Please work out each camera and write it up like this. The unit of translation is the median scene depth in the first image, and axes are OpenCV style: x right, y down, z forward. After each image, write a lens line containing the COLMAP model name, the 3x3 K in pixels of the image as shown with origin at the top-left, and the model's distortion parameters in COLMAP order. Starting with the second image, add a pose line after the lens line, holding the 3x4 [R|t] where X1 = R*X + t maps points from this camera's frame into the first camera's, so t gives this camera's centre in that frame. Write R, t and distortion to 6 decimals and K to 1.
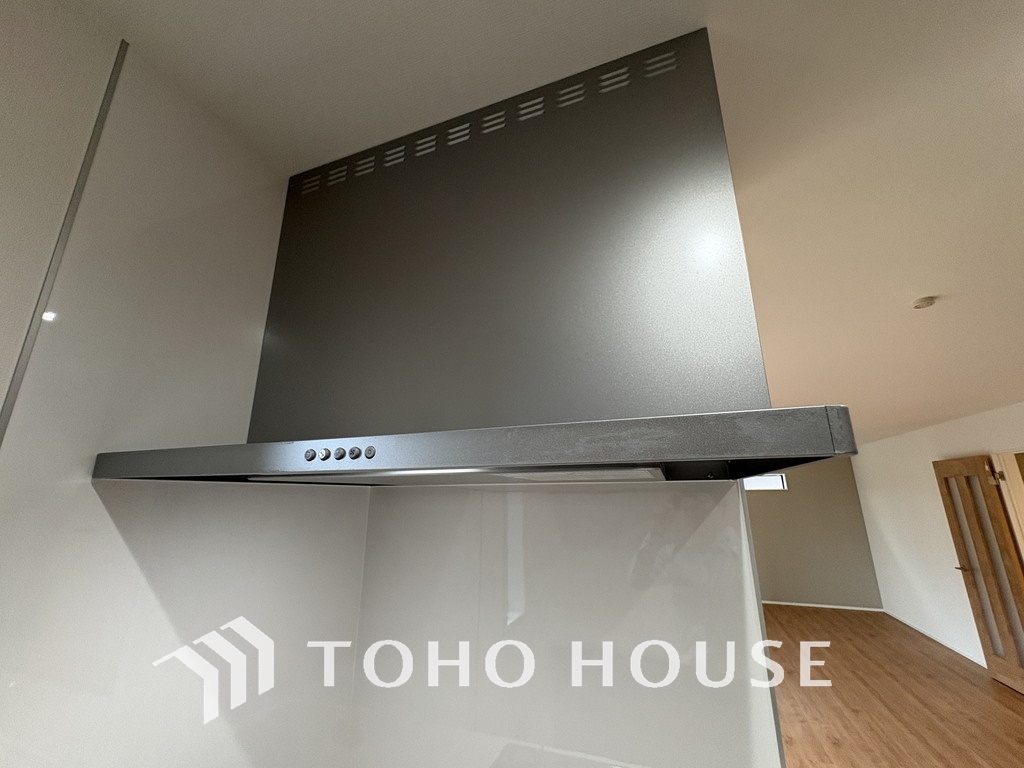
lens RADIAL K [[410.4, 0, 519.4], [0, 410.4, 385.1], [0, 0, 1]] dist [0.000872, -0.000197]
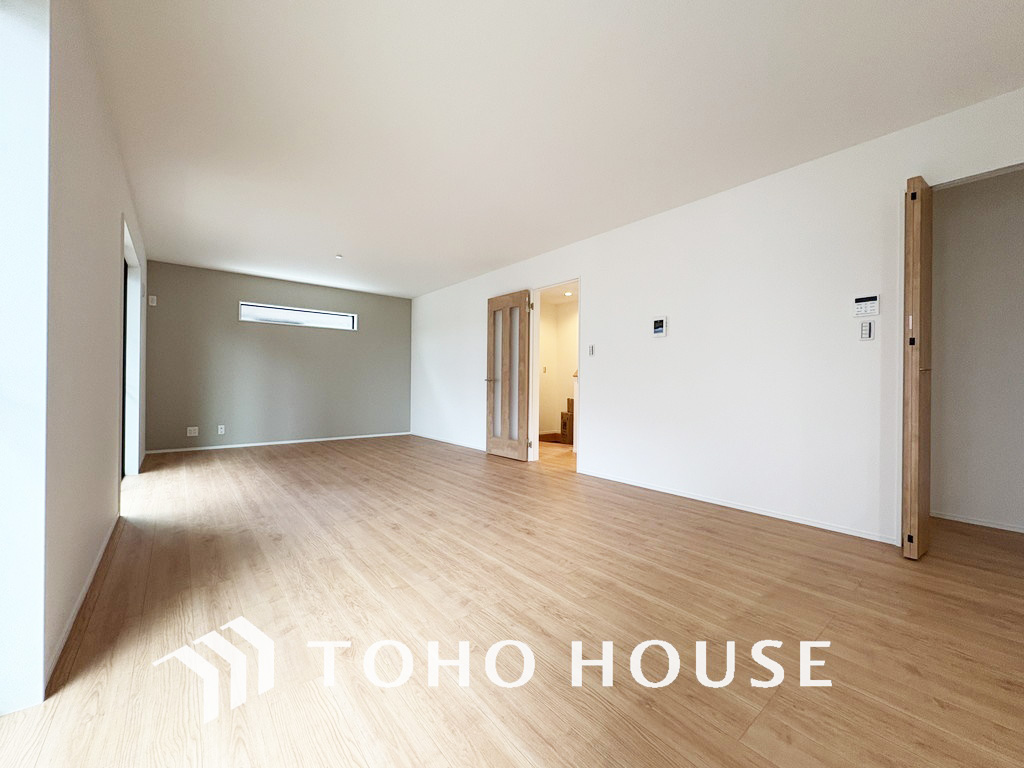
lens RADIAL K [[410.4, 0, 519.2], [0, 410.4, 380.2], [0, 0, 1]] dist [0.000872, -0.000197]
pose [[0.510045, 0.007412, 0.860116, 0.019167], [-0.237066, 0.962445, 0.132285, 0.283730], [-0.826834, -0.271376, 0.492647, 0.317919]]
